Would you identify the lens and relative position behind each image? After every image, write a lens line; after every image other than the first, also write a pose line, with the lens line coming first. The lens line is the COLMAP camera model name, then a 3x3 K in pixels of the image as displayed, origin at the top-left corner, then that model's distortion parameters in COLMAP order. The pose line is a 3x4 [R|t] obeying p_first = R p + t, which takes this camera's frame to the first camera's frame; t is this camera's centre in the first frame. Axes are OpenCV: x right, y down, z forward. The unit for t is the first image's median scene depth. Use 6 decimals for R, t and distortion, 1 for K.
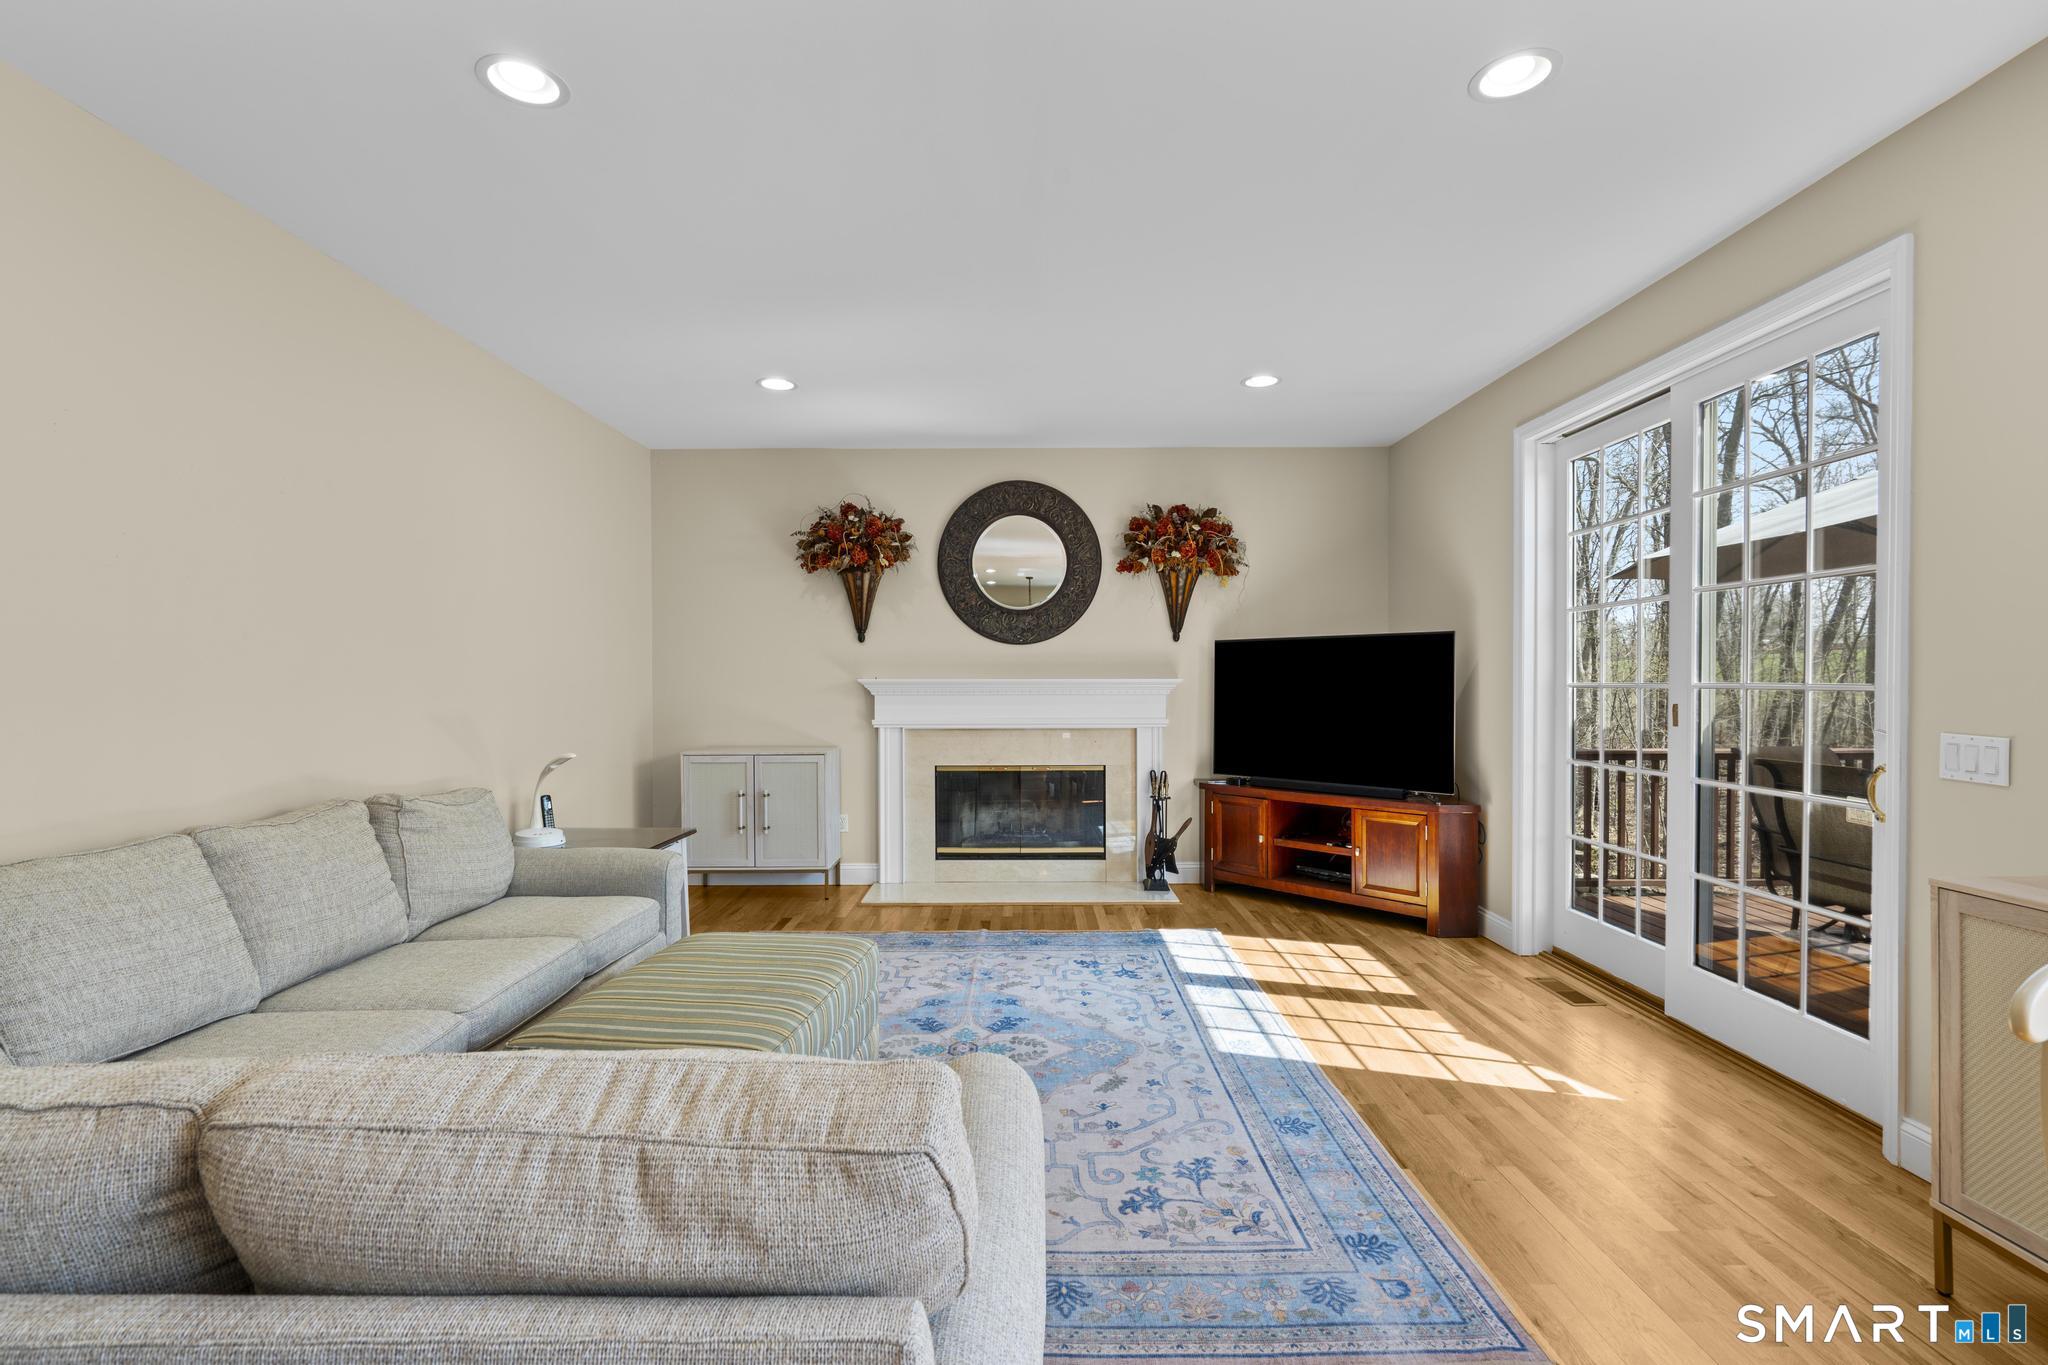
lens RADIAL K [[917.0, 0, 1019.6], [0, 917.0, 687.4], [0, 0, 1]] dist [-0.005113, 0.000196]
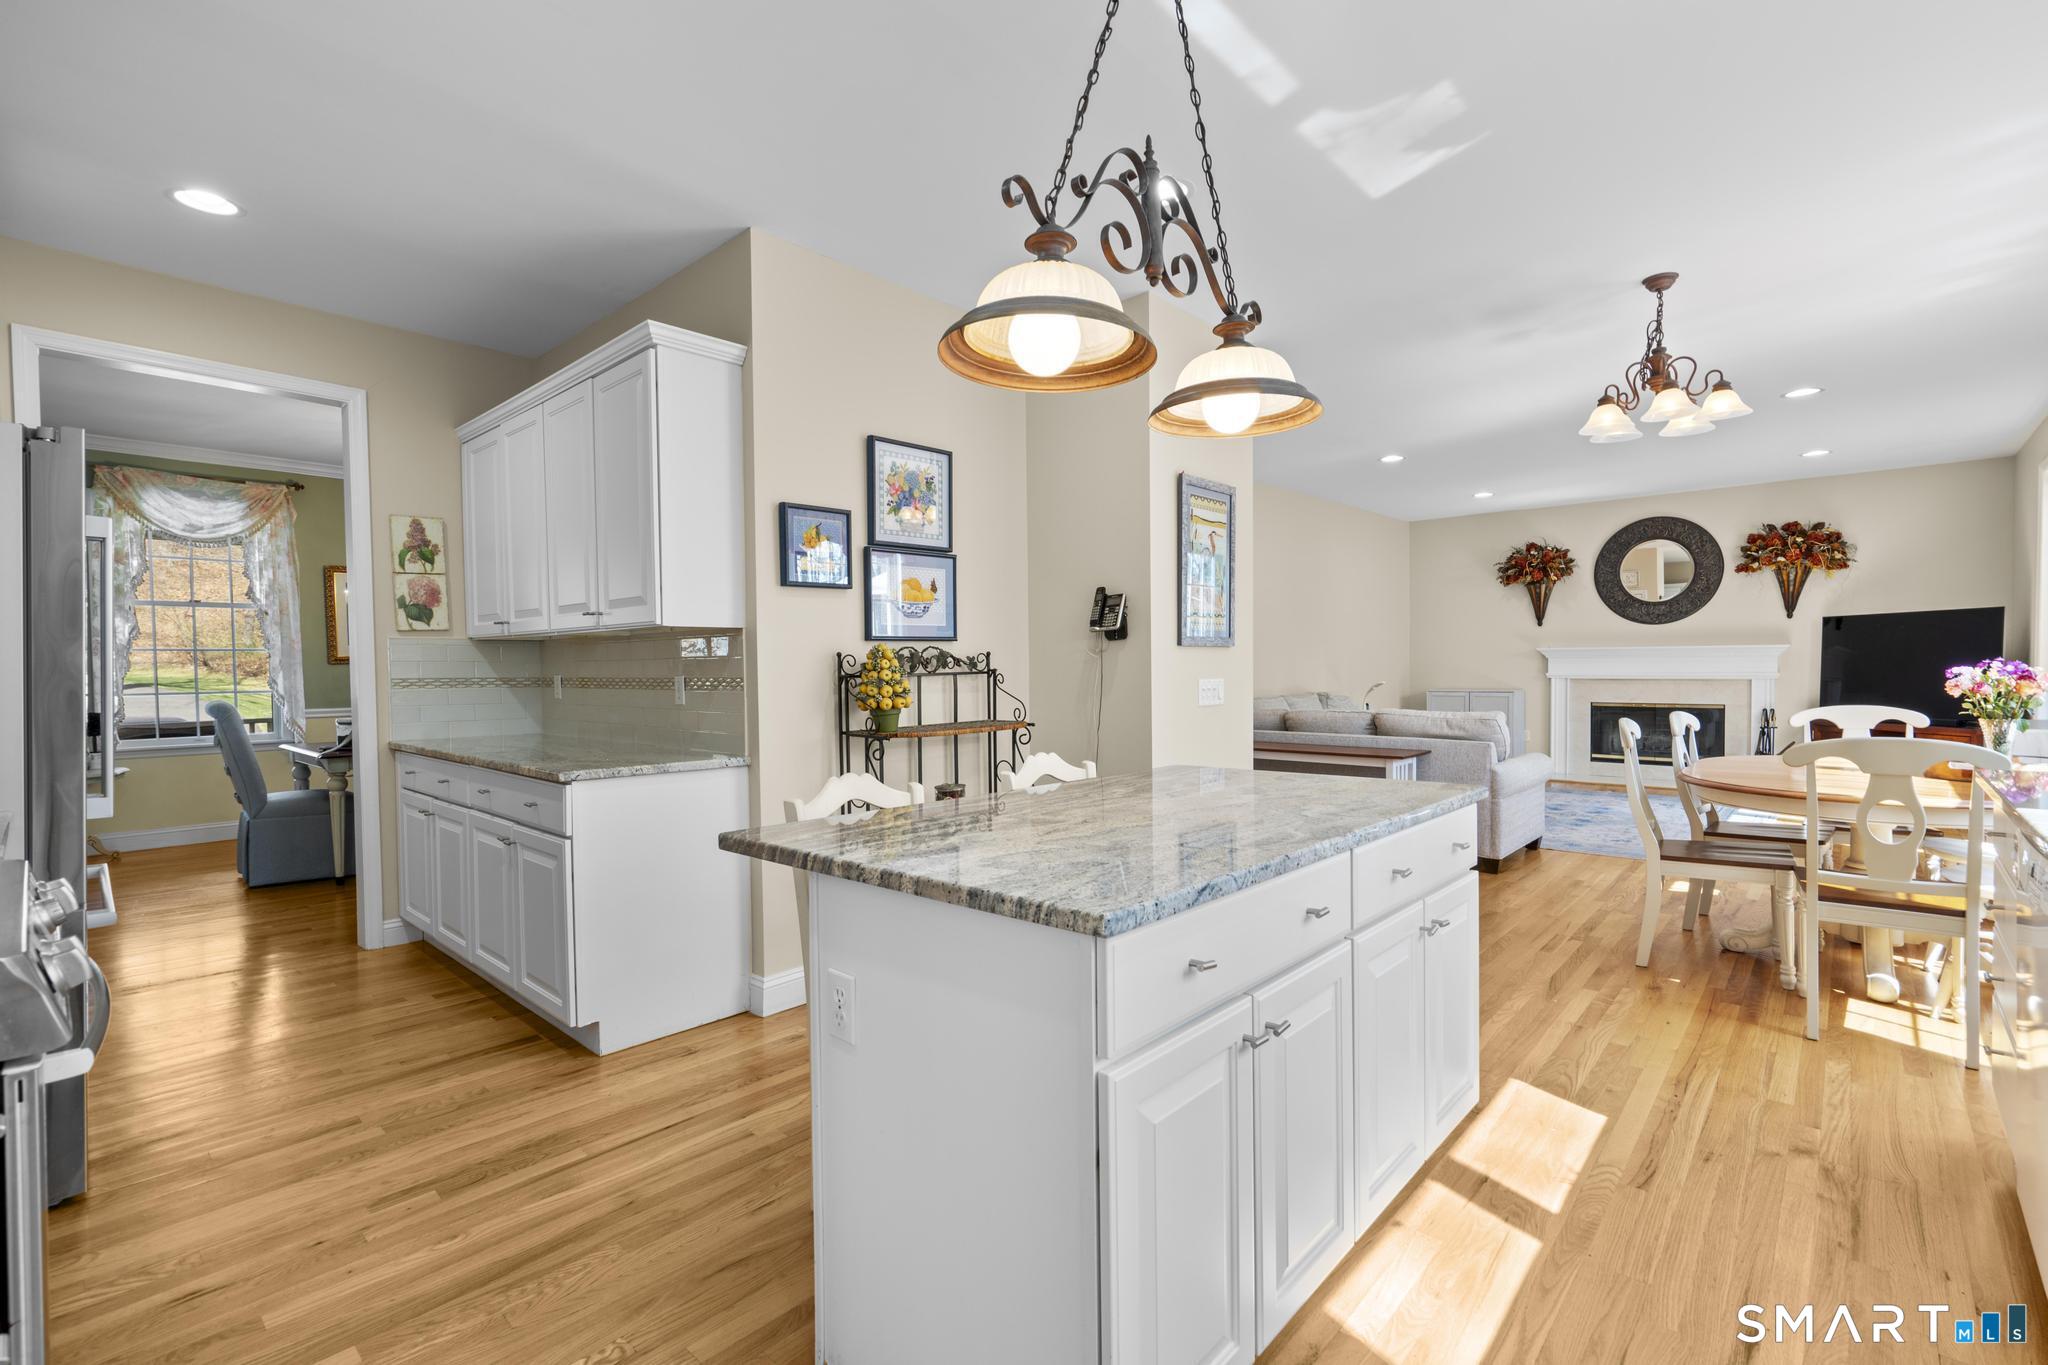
lens RADIAL K [[917.0, 0, 1019.6], [0, 917.0, 687.4], [0, 0, 1]] dist [-0.005113, 0.000196]
pose [[0.736383, 0.013292, -0.676434, 0.350222], [0.002891, 0.999736, 0.022791, 0.028289], [0.676558, -0.018739, 0.736151, -1.169949]]
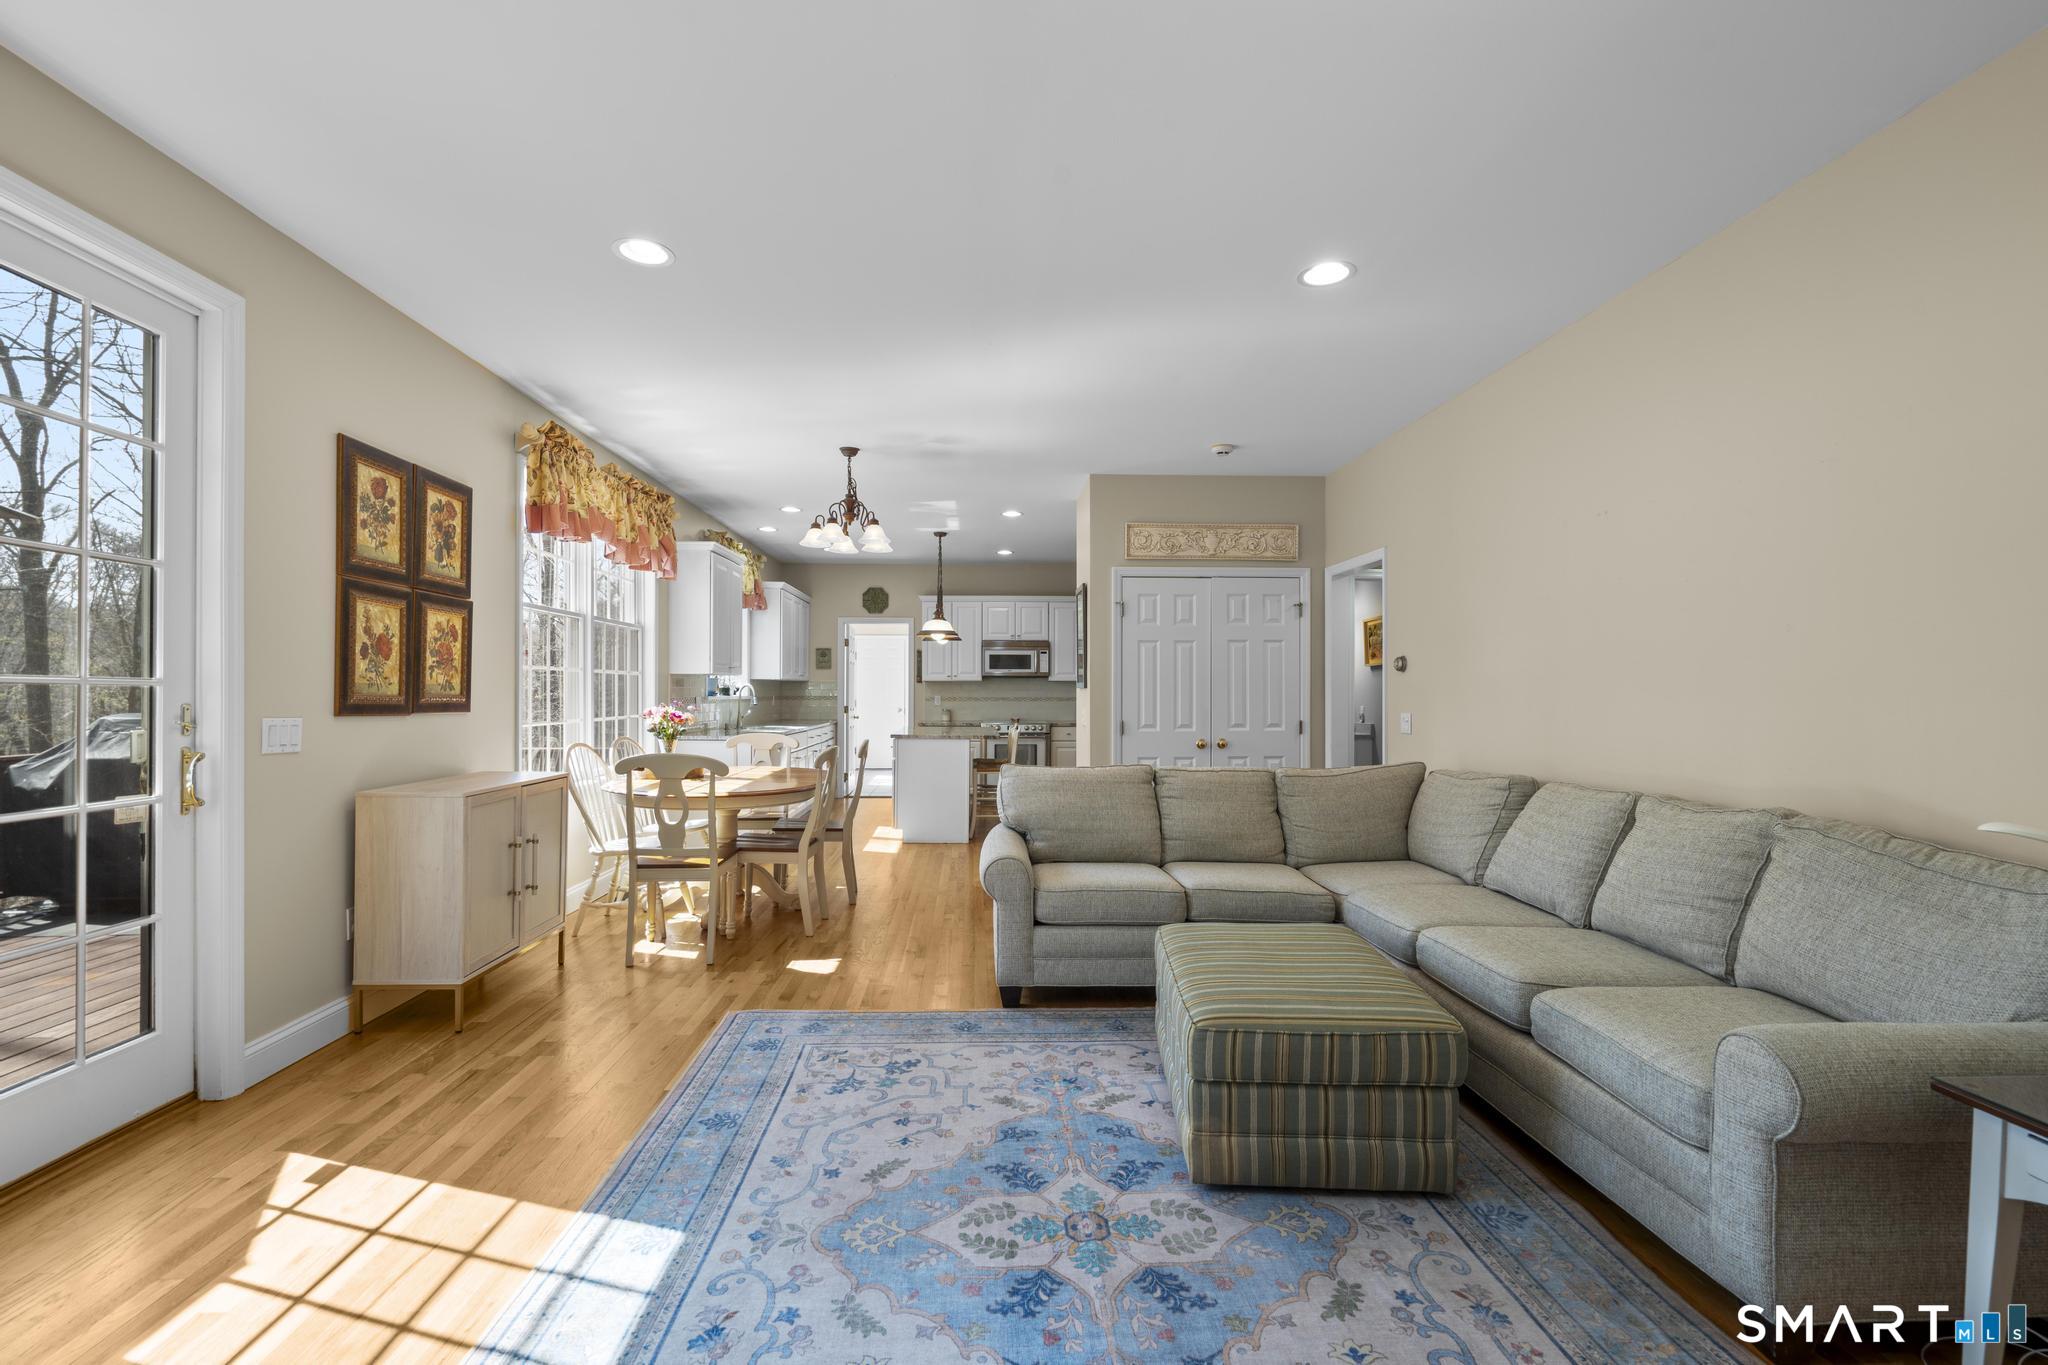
lens RADIAL K [[917.0, 0, 1019.6], [0, 917.0, 687.4], [0, 0, 1]] dist [-0.005113, 0.000196]
pose [[-0.998802, 0.000208, -0.048939, 0.014977], [0.000121, 0.999998, 0.001794, 0.003268], [0.048939, 0.001786, -0.998800, 1.290081]]
